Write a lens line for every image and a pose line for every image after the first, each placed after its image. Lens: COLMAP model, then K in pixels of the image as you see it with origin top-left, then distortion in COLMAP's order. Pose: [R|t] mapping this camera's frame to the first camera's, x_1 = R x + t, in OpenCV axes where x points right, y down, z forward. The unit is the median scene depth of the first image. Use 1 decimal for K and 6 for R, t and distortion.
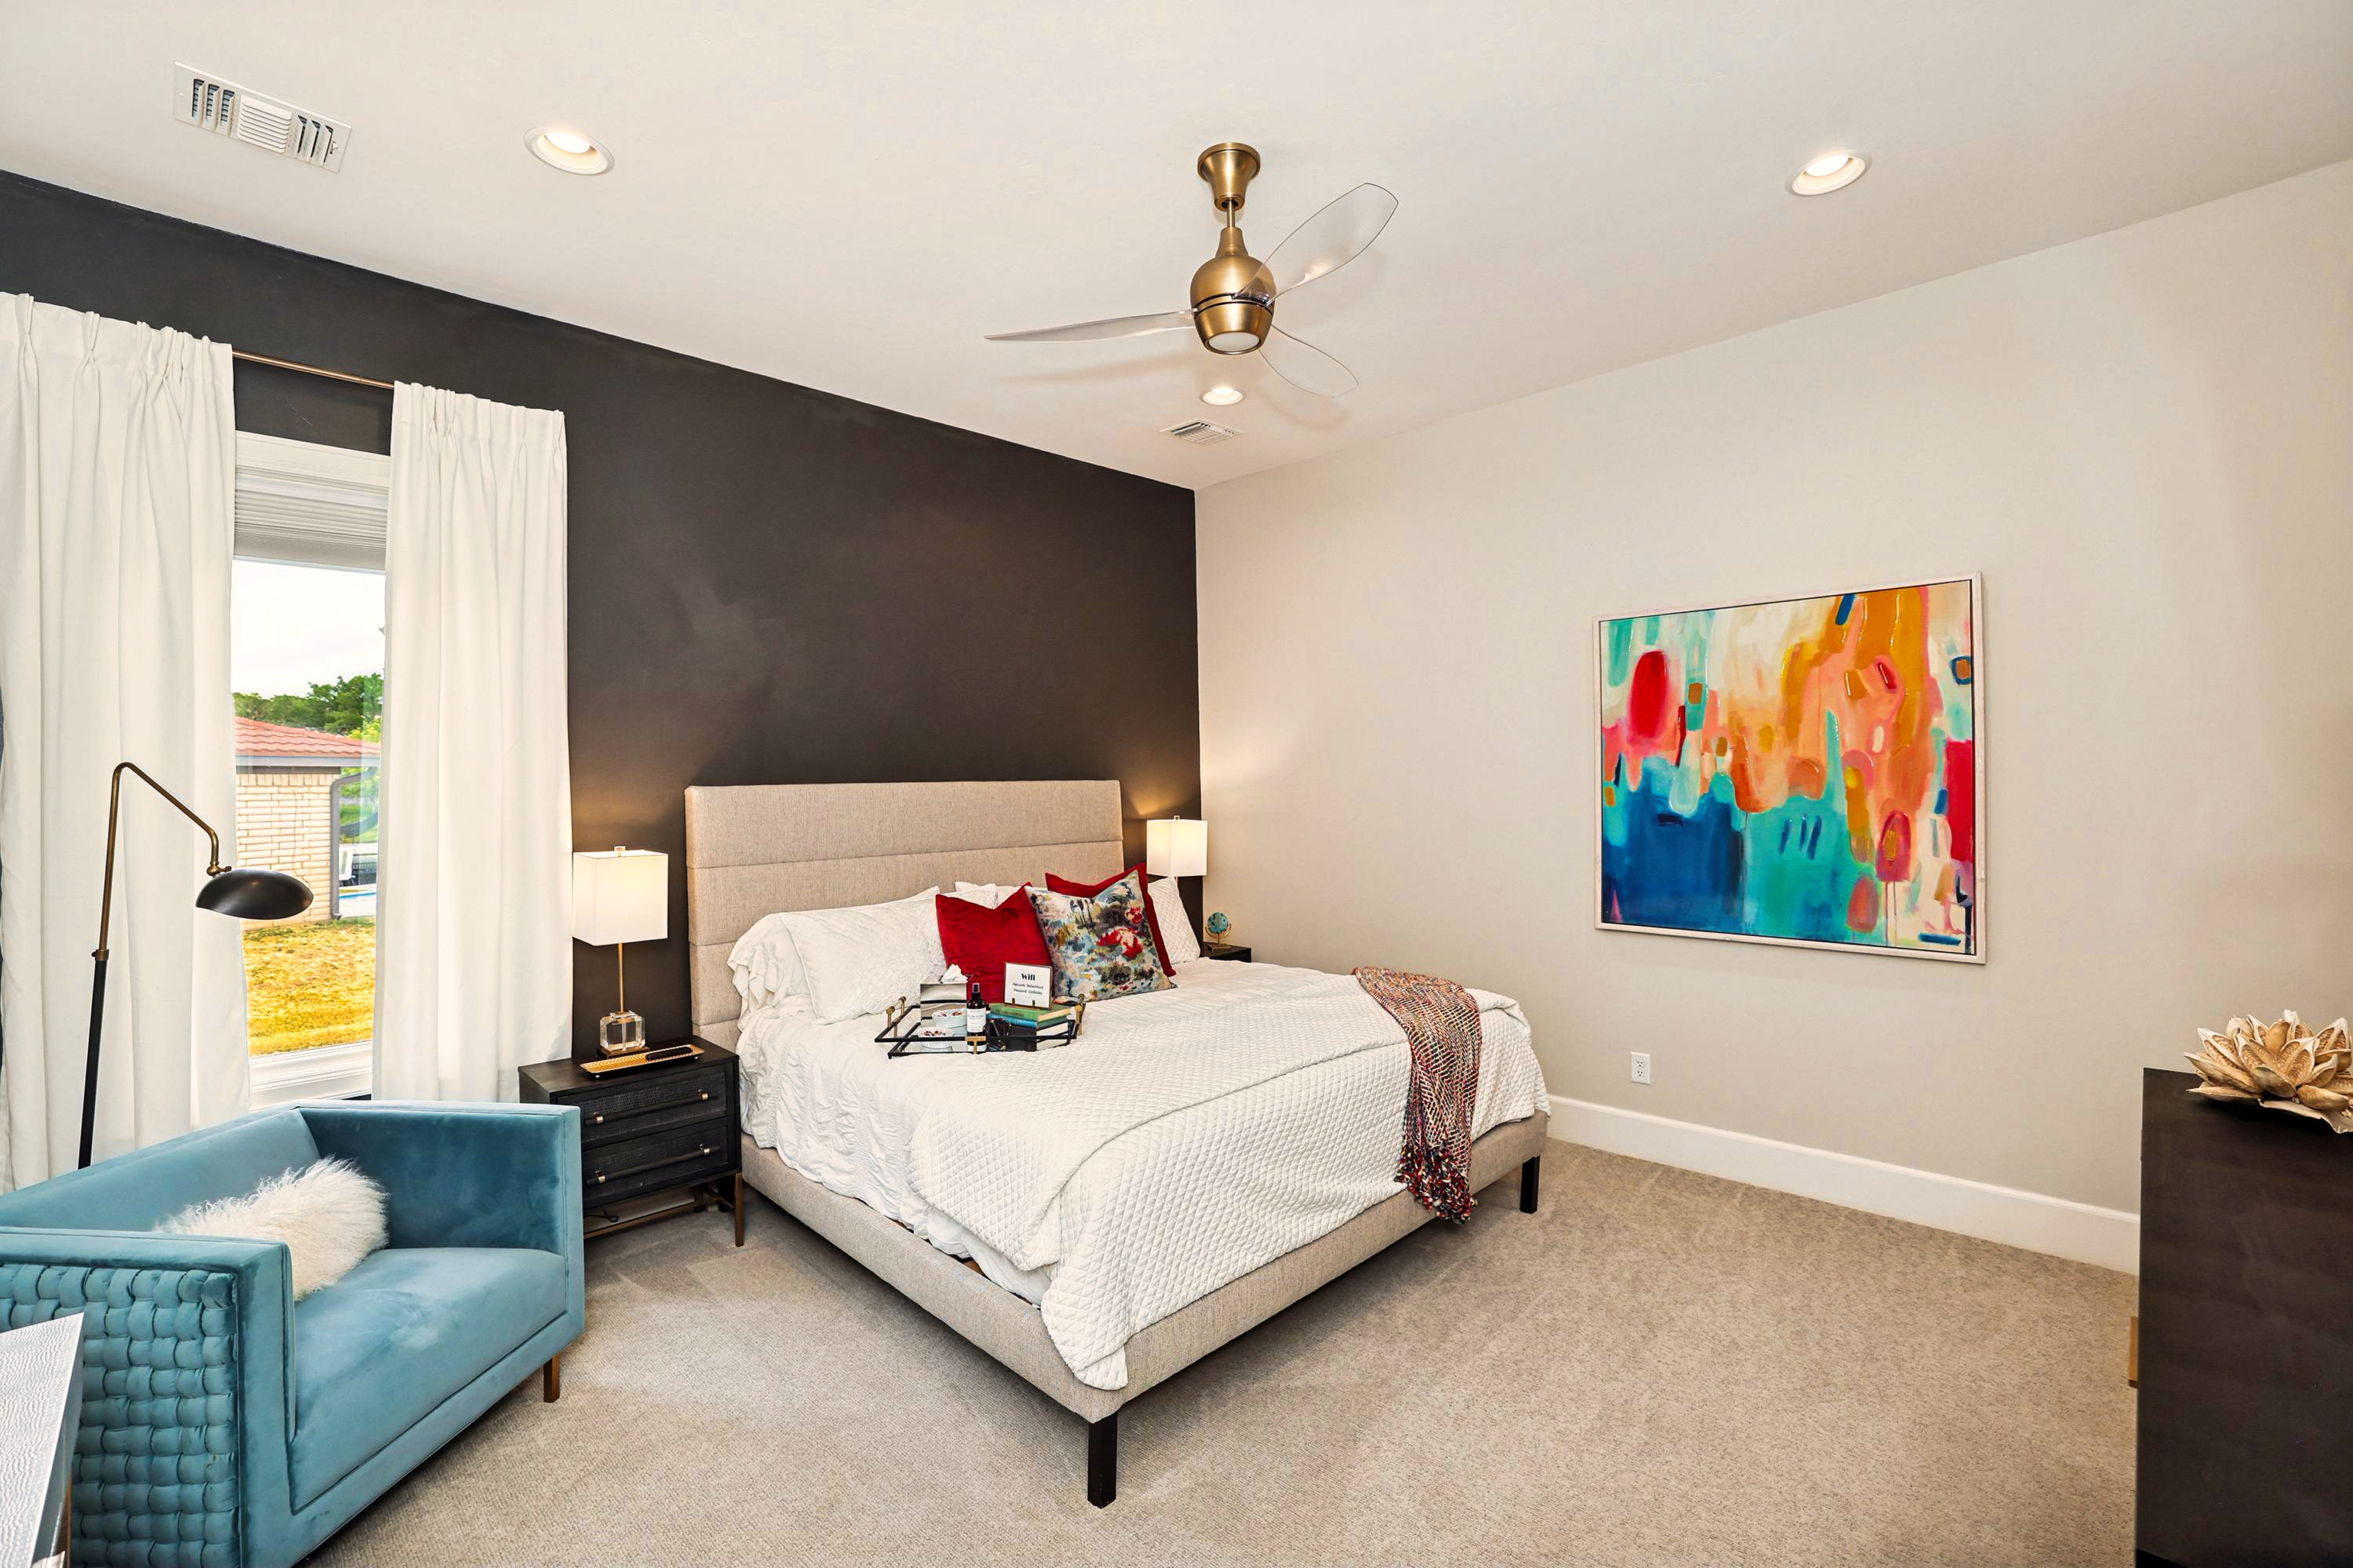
lens RADIAL K [[1025.6, 0, 1177.4], [0, 1025.6, 771.2], [0, 0, 1]] dist [0.015264, 0.000473]
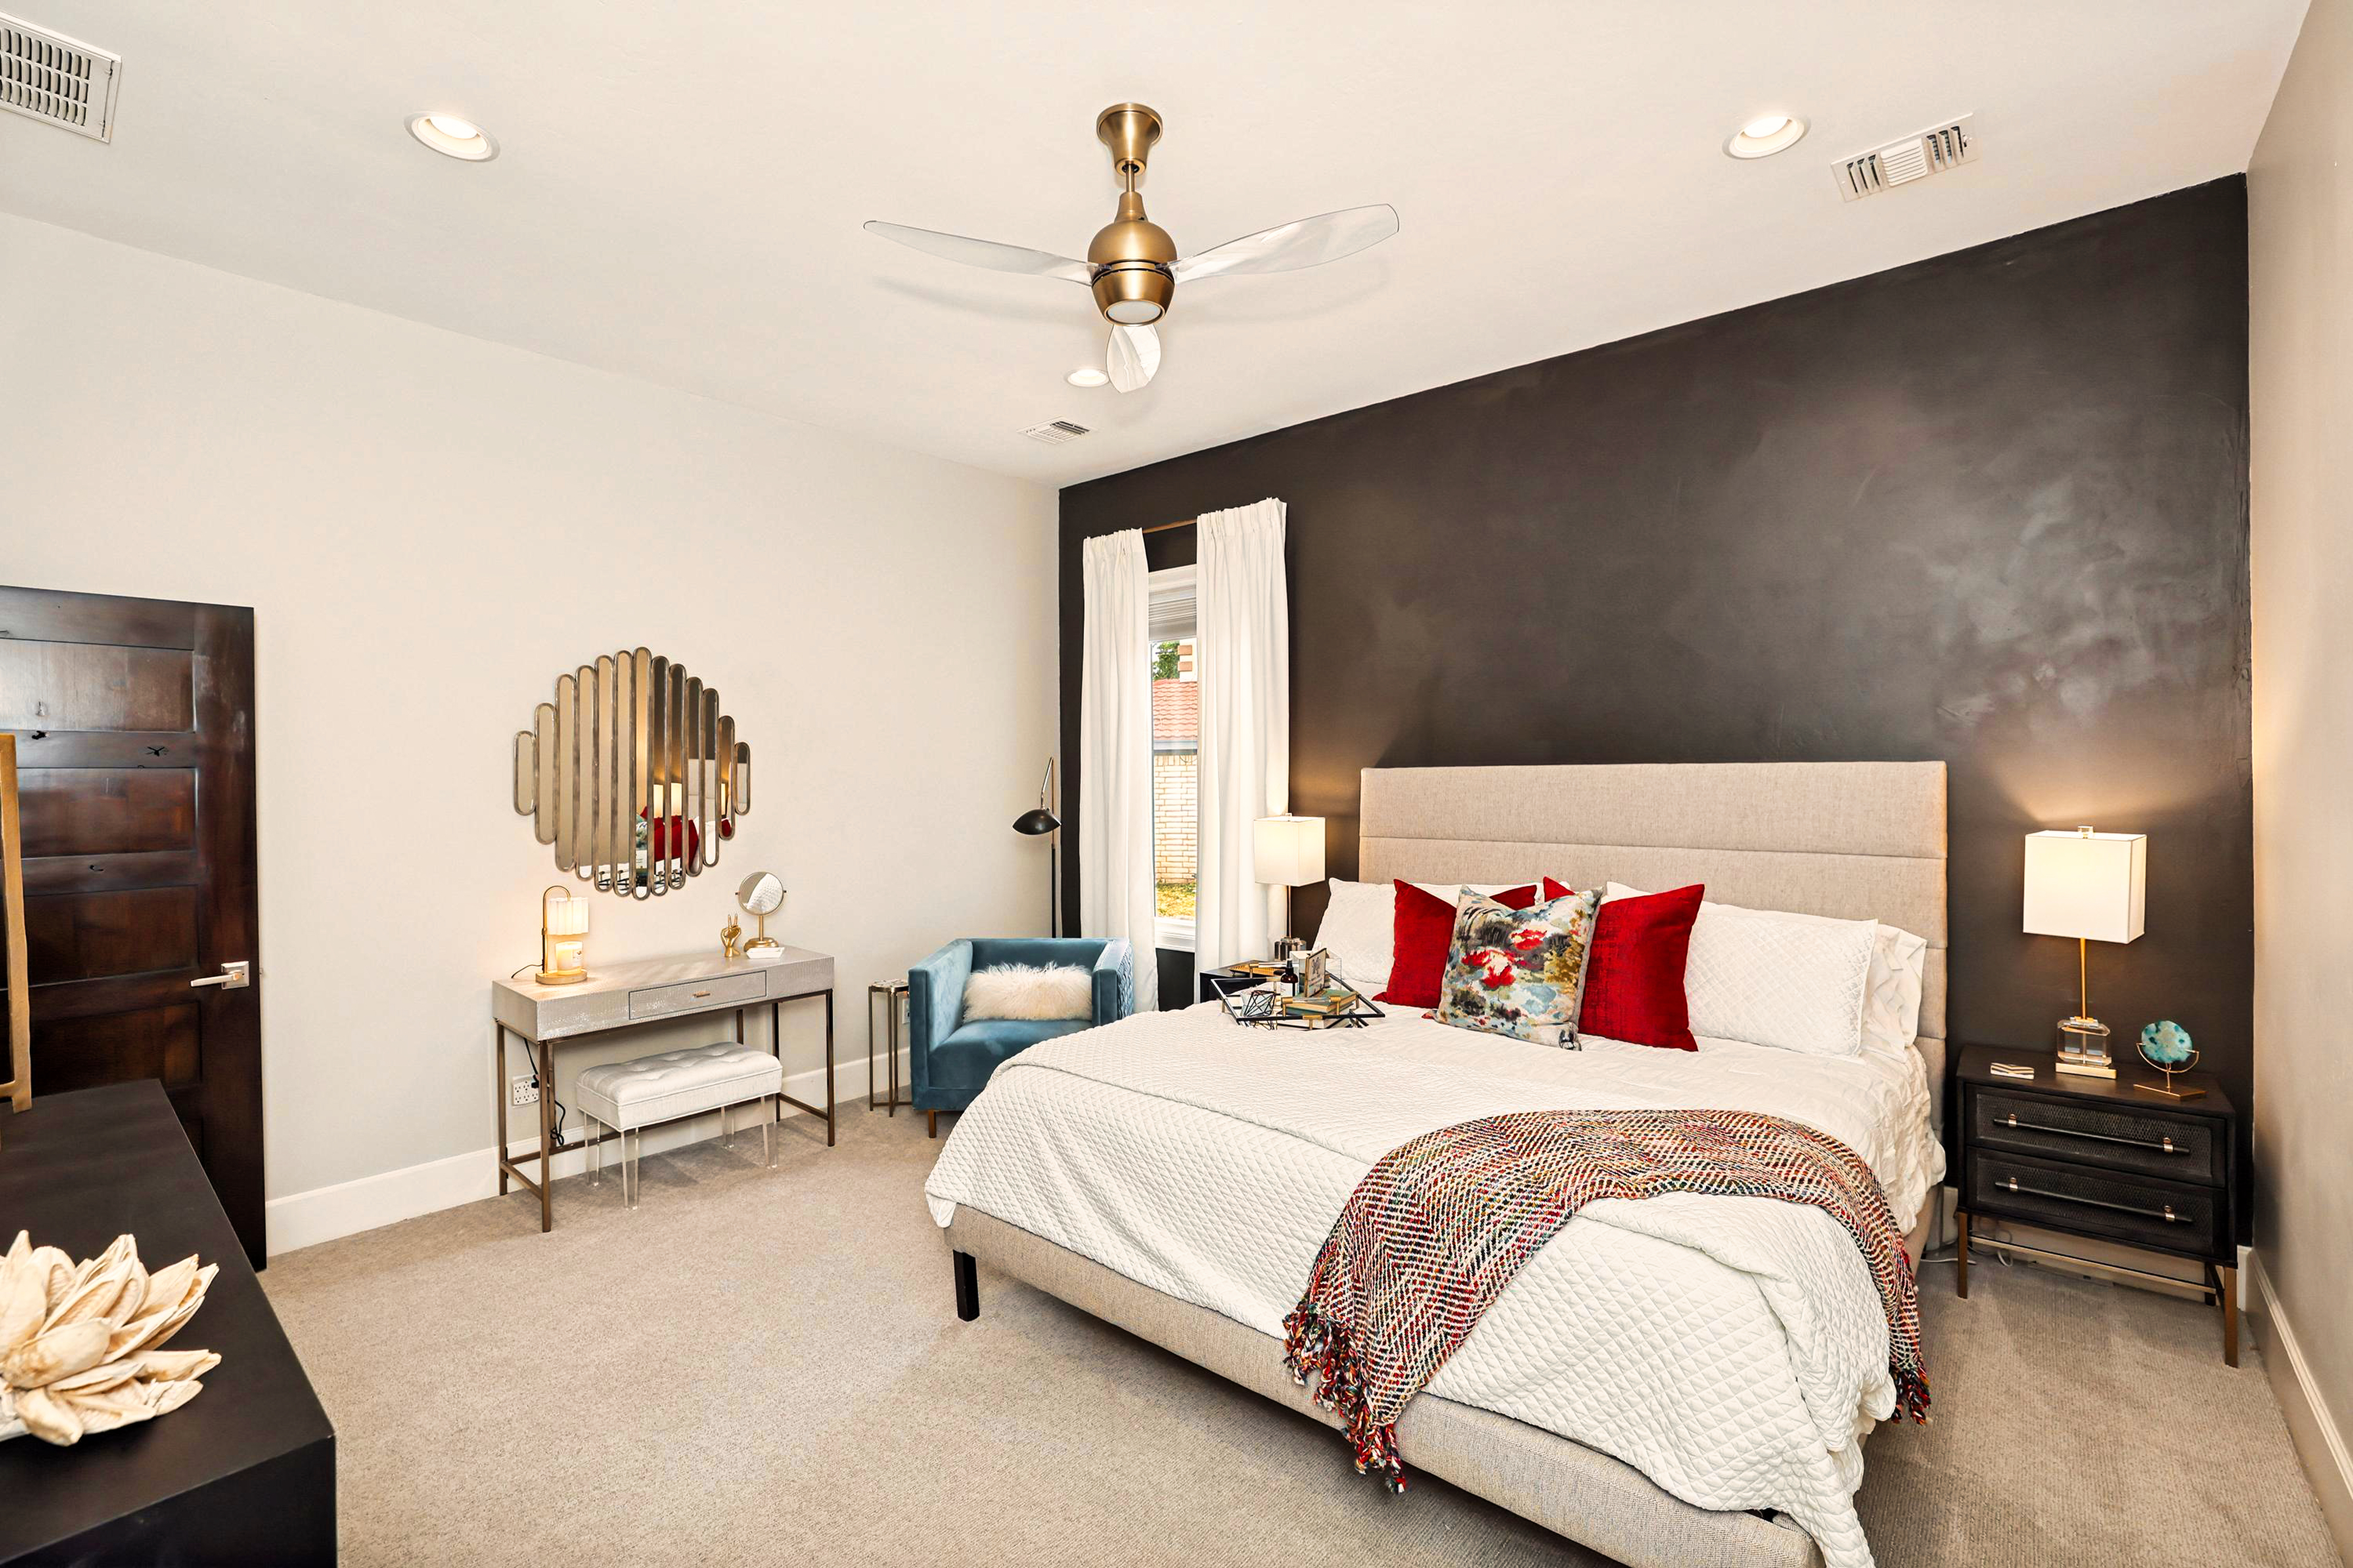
lens RADIAL K [[1025.6, 0, 1175.4], [0, 1025.6, 782.6], [0, 0, 1]] dist [0.015264, 0.000473]
pose [[0.071391, 0.023977, -0.997160, 0.725673], [-0.001199, 0.999712, 0.023953, 0.005059], [0.997448, -0.000514, 0.071399, 0.701282]]
